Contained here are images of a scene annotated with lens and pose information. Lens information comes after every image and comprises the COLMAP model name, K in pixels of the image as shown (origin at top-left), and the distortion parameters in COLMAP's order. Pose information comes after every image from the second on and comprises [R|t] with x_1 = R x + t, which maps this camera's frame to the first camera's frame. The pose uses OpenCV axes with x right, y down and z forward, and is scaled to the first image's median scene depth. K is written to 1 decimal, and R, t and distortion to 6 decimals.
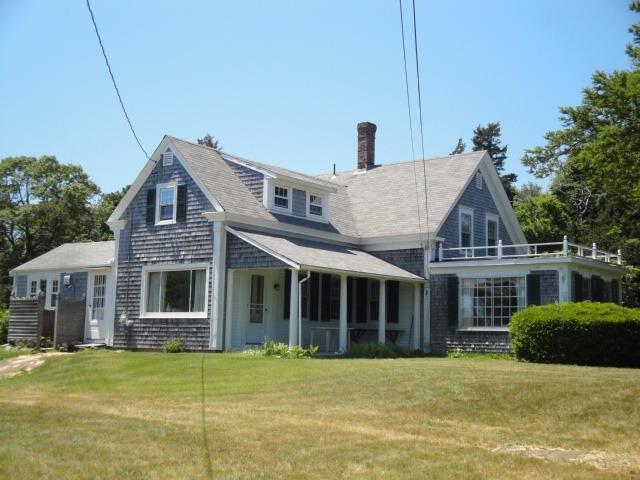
lens RADIAL K [[857.2, 0, 320.1], [0, 857.2, 239.3], [0, 0, 1]] dist [-0.101416, 0.000000]
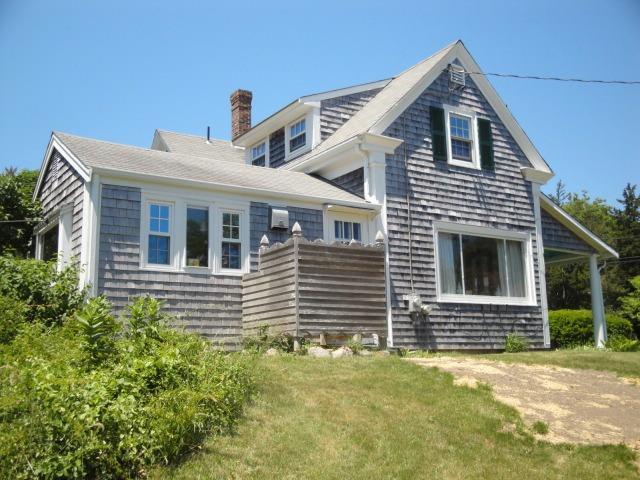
lens RADIAL K [[720.7, 0, 320.1], [0, 720.7, 239.5], [0, 0, 1]] dist [-0.032306, 0.000000]
pose [[0.318259, 0.136888, 0.938069, -0.732763], [-0.088836, 0.989472, -0.114250, 0.113699], [-0.943832, -0.046974, 0.327069, 0.897565]]
